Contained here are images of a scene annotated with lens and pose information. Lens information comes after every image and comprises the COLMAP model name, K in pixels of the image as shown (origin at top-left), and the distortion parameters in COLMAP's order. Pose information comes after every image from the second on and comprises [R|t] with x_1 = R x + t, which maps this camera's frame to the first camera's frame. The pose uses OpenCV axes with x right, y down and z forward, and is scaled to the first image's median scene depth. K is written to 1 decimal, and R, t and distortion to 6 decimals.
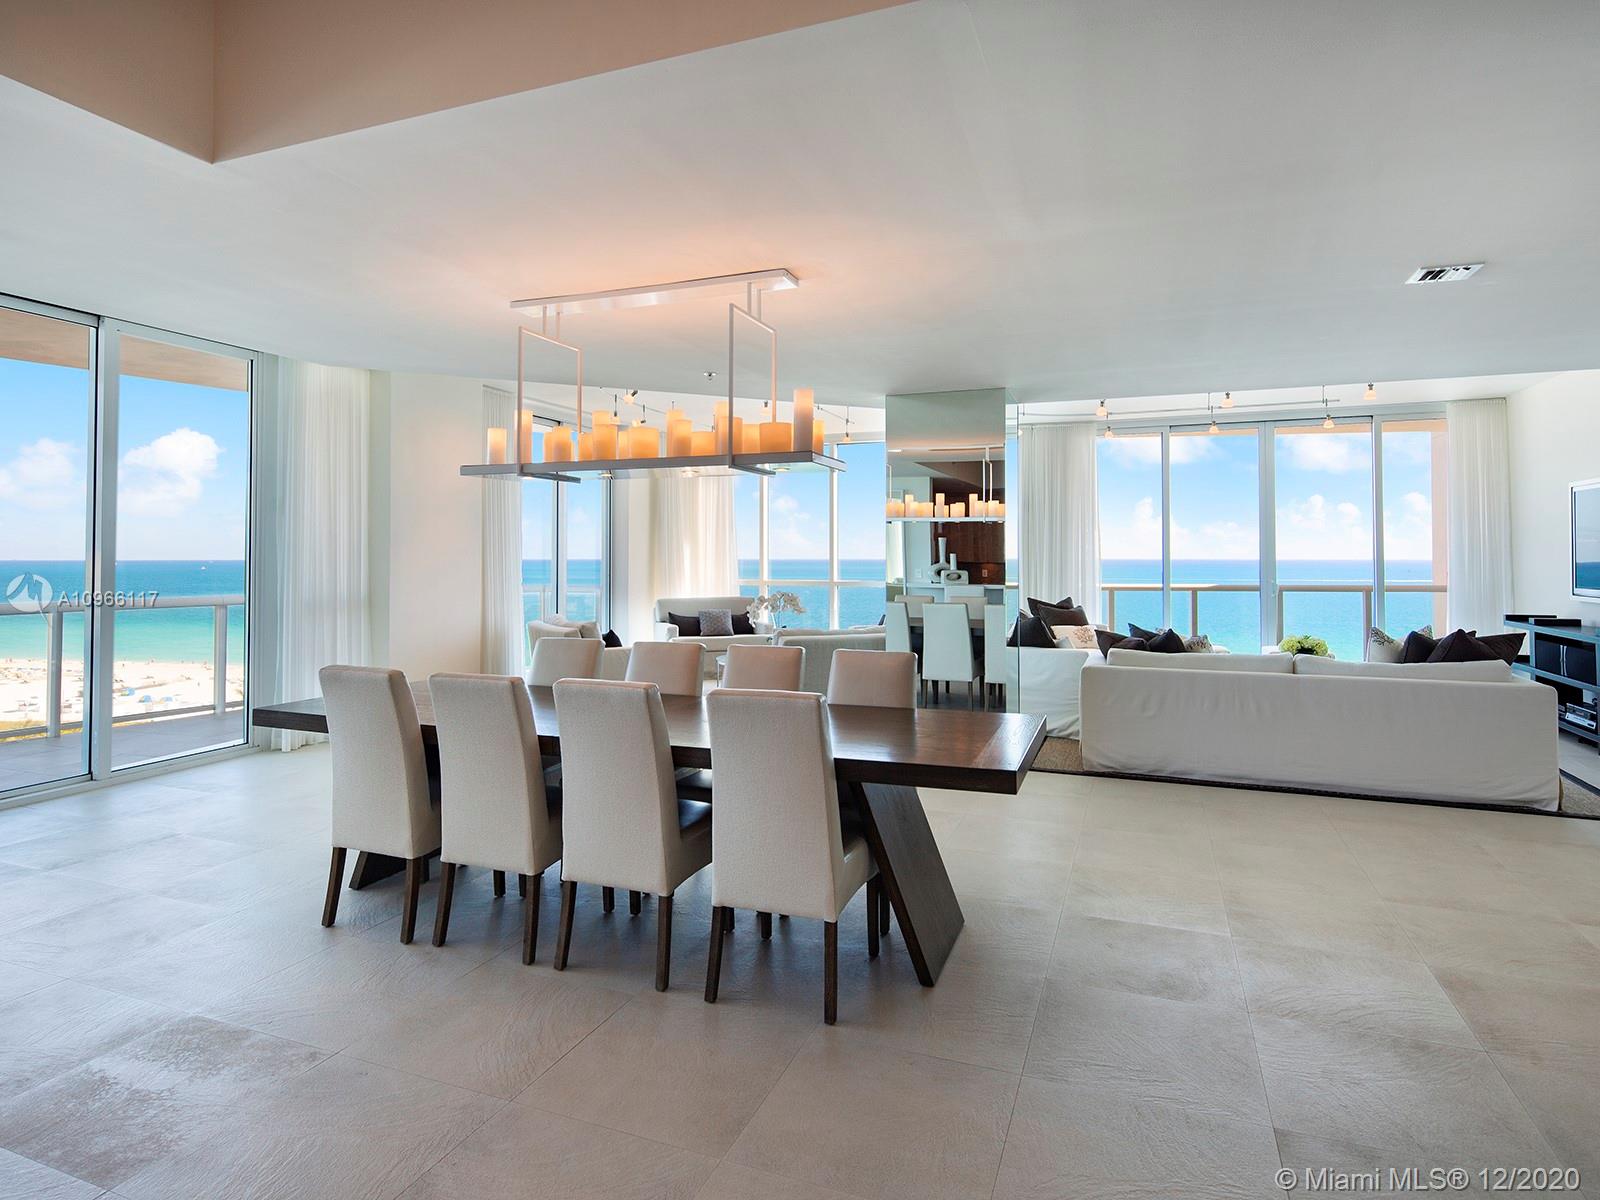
lens RADIAL K [[936.5, 0, 802.5], [0, 936.5, 555.9], [0, 0, 1]] dist [0.000953, 0.001089]
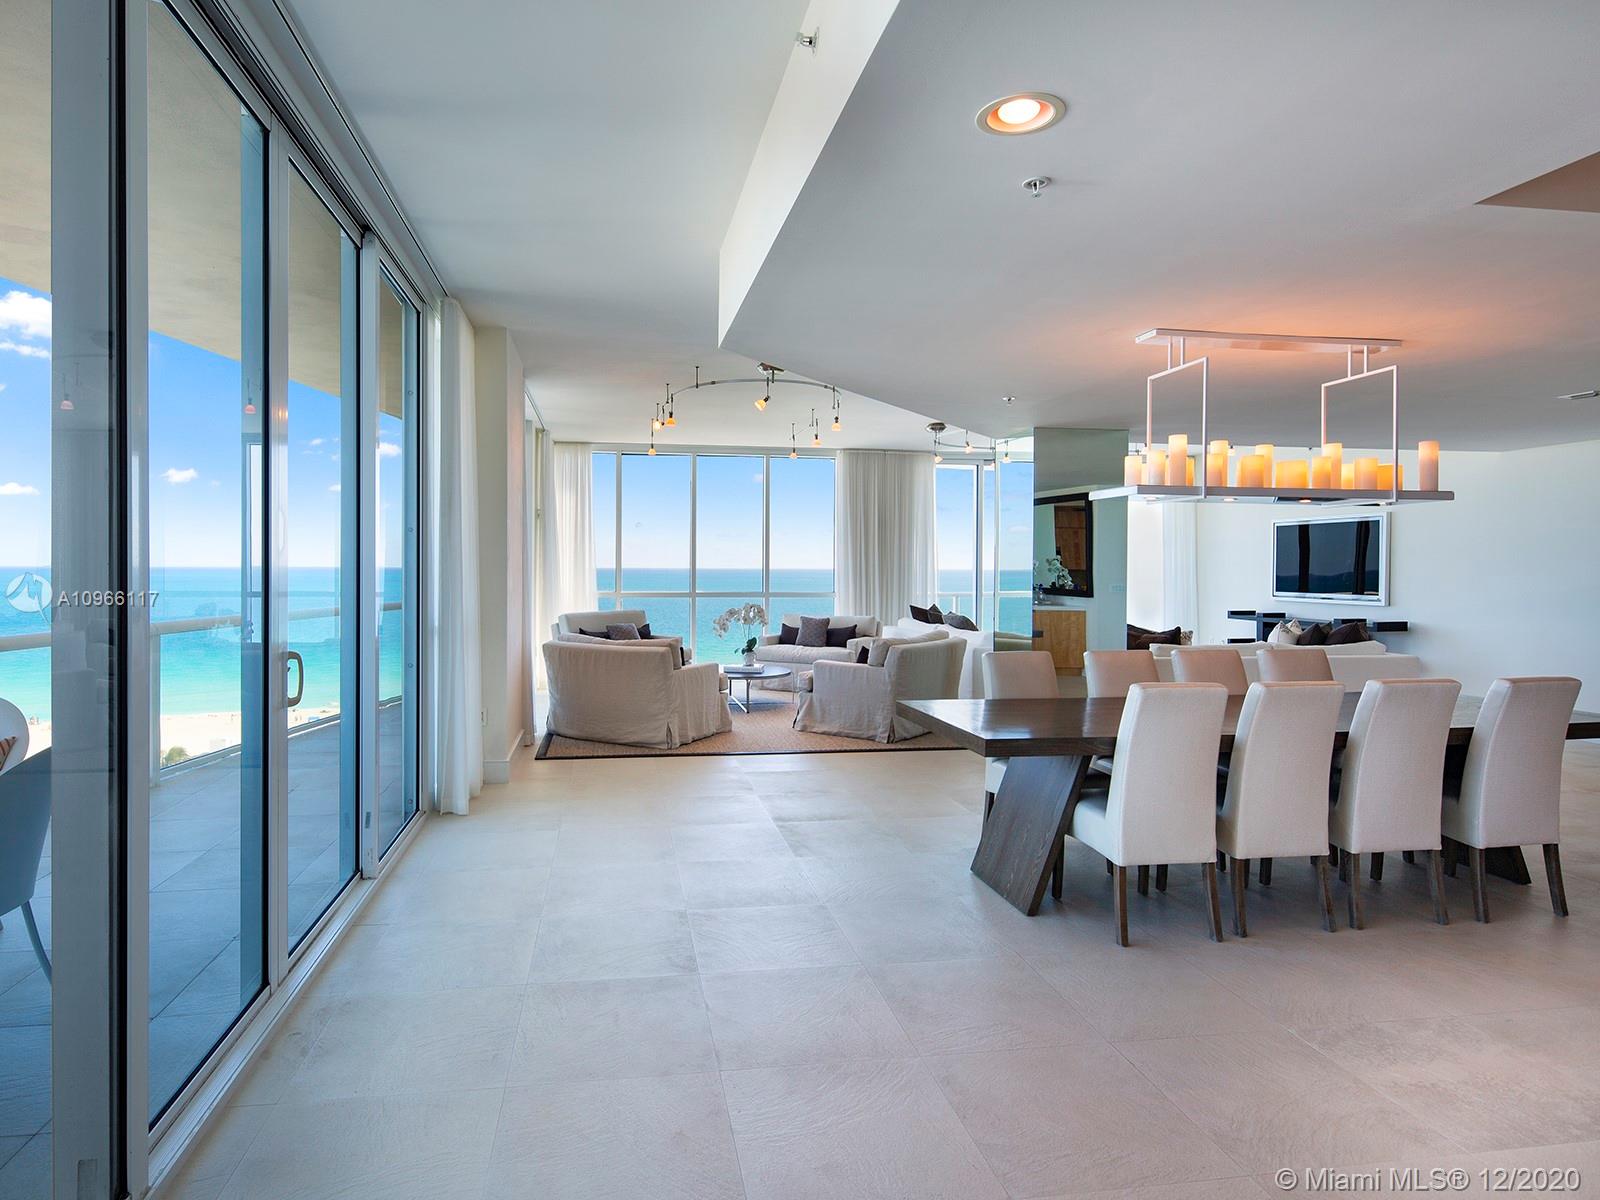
lens RADIAL K [[936.5, 0, 802.5], [0, 936.5, 555.9], [0, 0, 1]] dist [0.000953, 0.001089]
pose [[0.851810, 0.012541, 0.523700, -0.524086], [-0.008560, 0.999913, -0.010023, -0.001556], [-0.523780, 0.004055, 0.851844, 0.132917]]
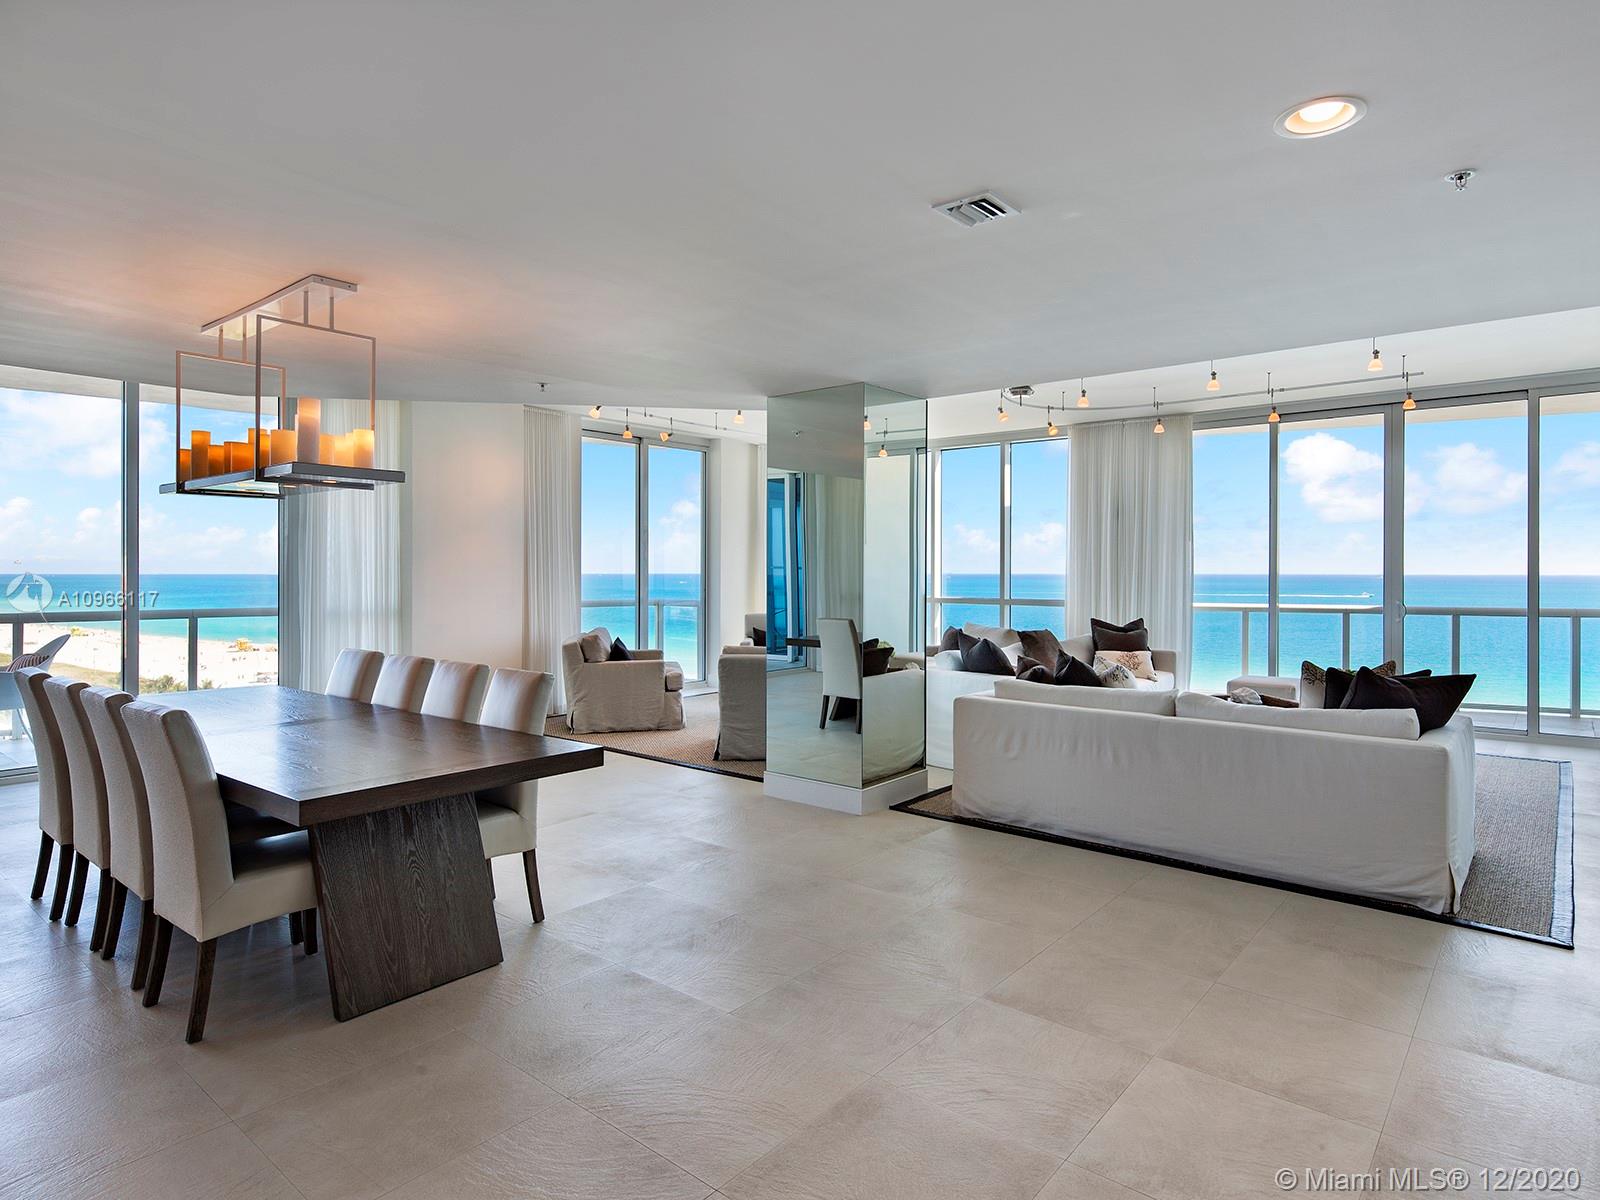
lens RADIAL K [[962.8, 0, 817.2], [0, 962.8, 590.6], [0, 0, 1]] dist [-0.004795, -0.001599]
pose [[0.955569, 0.006893, -0.294688, 0.328520], [-0.000770, 0.999781, 0.020889, 0.000436], [0.294768, -0.019734, 0.955365, 0.079432]]
